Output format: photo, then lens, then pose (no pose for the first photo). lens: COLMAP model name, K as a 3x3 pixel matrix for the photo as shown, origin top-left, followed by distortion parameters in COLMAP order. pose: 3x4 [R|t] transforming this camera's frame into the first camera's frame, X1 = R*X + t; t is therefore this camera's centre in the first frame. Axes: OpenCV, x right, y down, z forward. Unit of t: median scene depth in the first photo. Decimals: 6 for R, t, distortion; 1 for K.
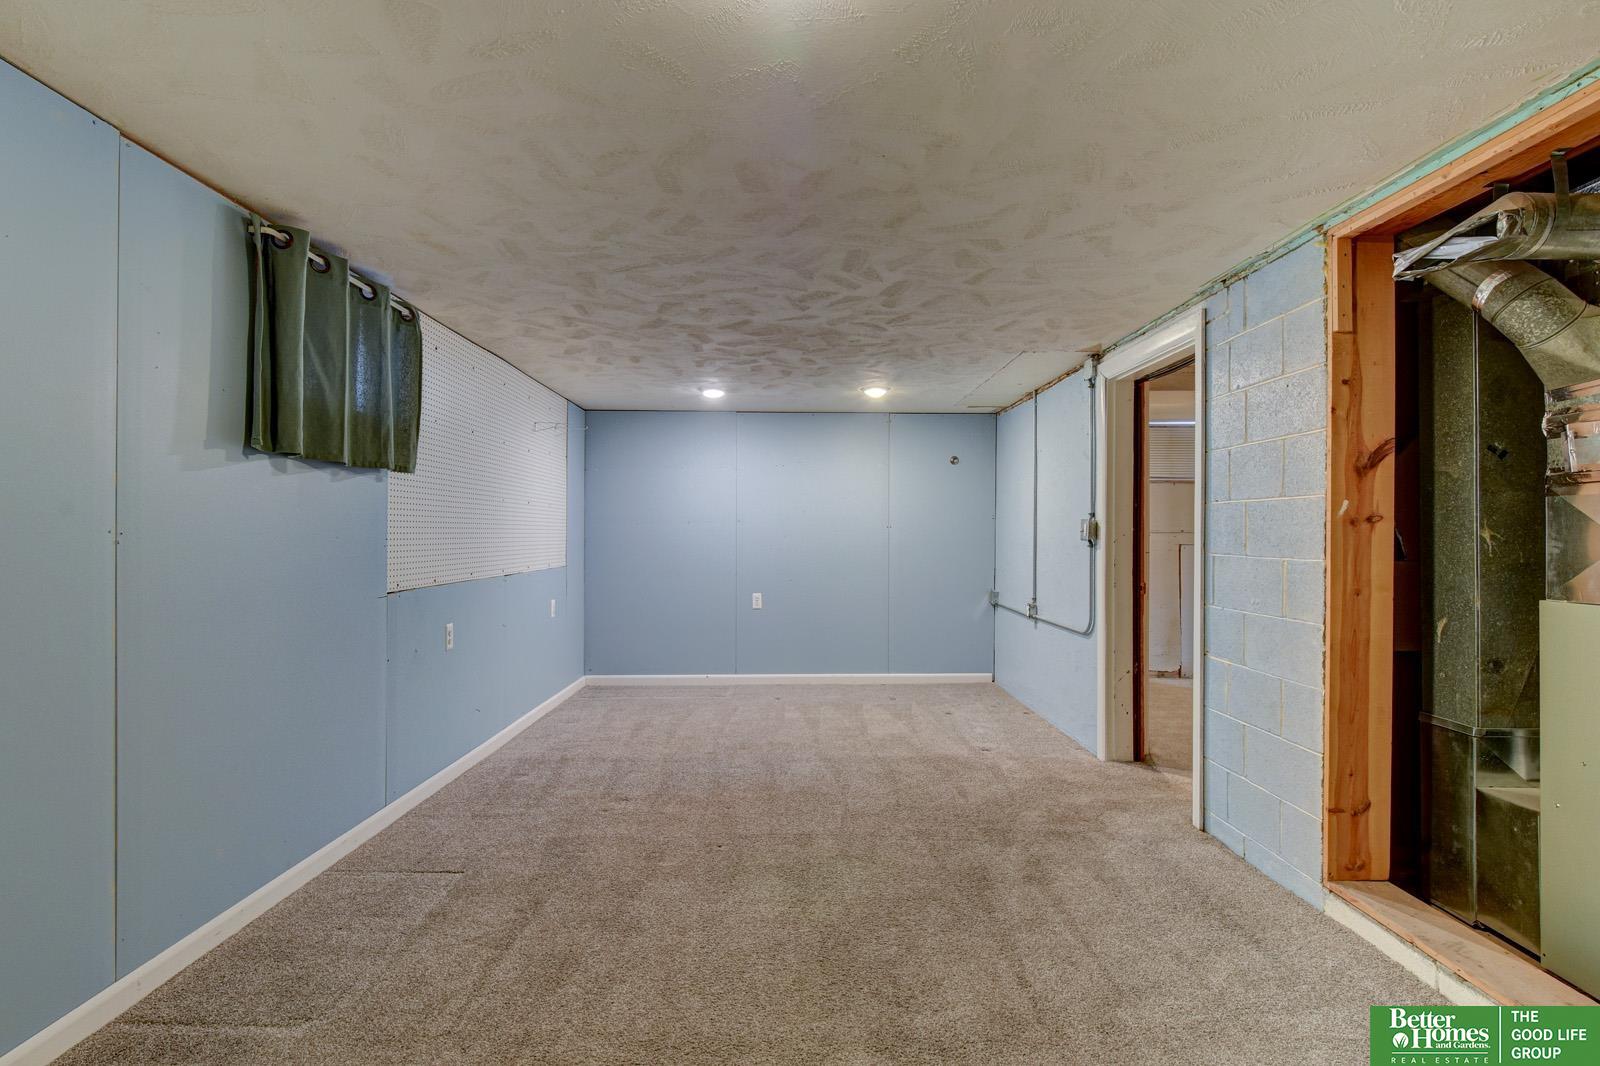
lens RADIAL K [[752.0, 0, 800.2], [0, 752.0, 534.3], [0, 0, 1]] dist [-0.010808, -0.000797]
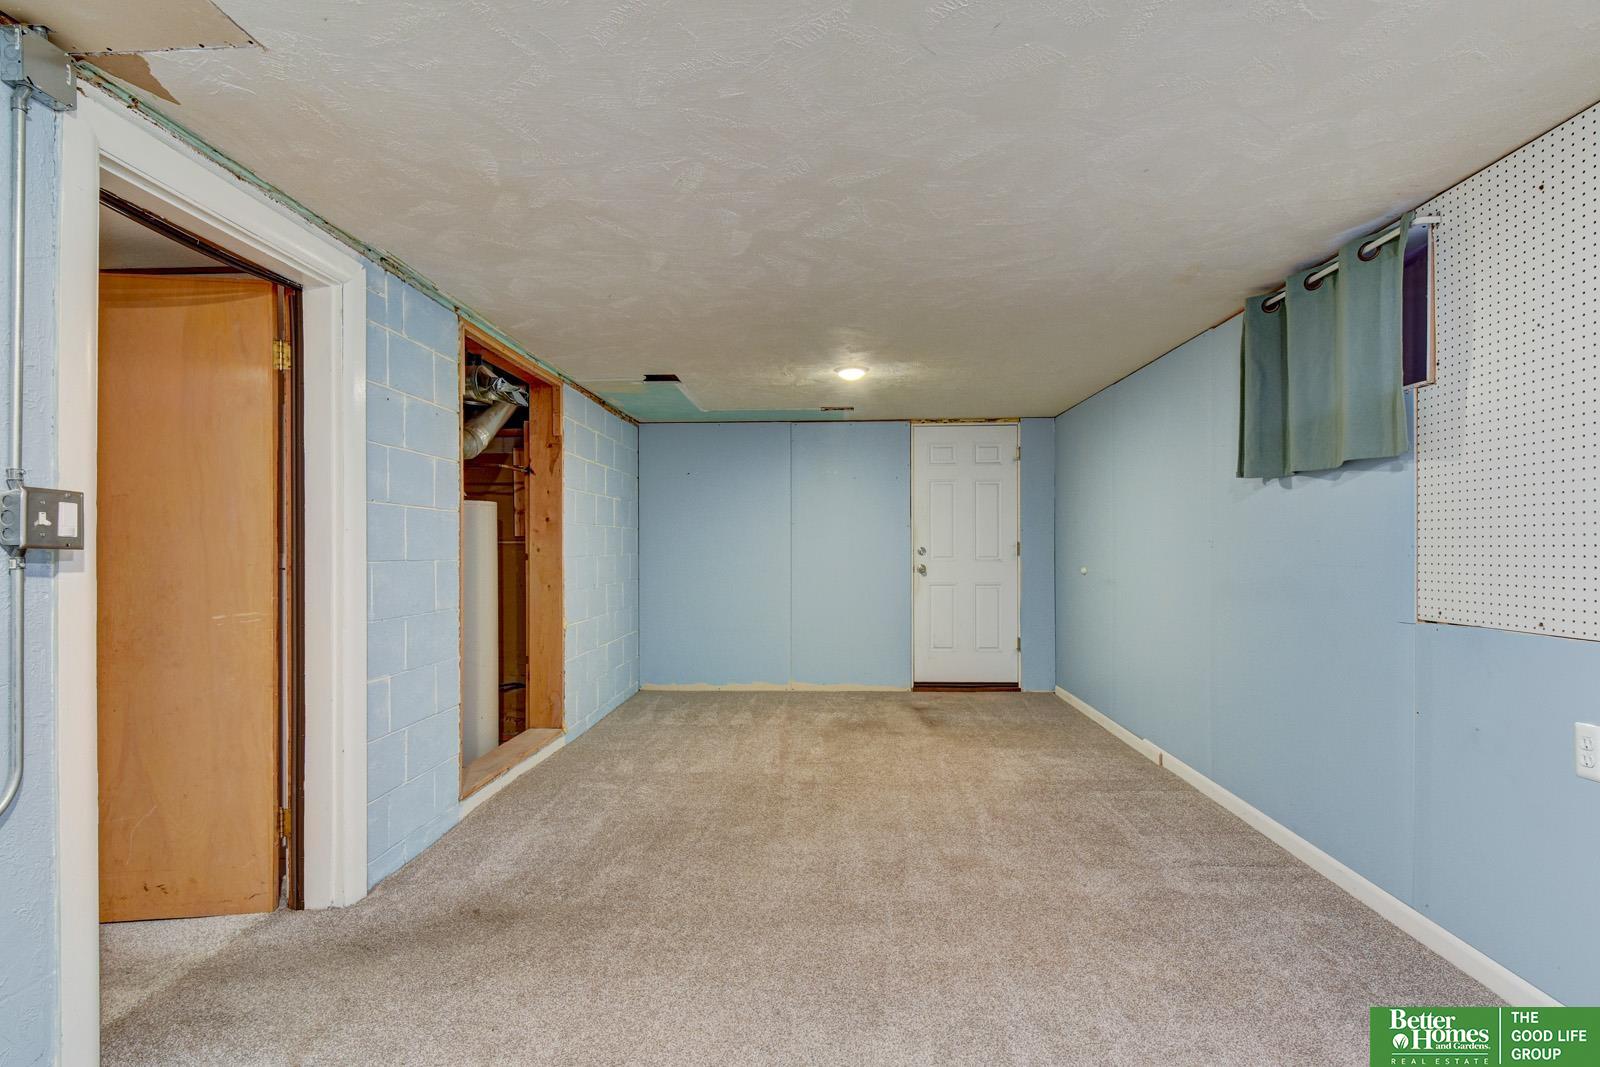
lens RADIAL K [[752.0, 0, 800.7], [0, 752.0, 540.8], [0, 0, 1]] dist [-0.010808, -0.000797]
pose [[-0.998830, -0.002083, 0.048311, 0.015850], [-0.002573, 0.999946, -0.010082, 0.011348], [-0.048287, -0.010194, -0.998781, 1.913398]]
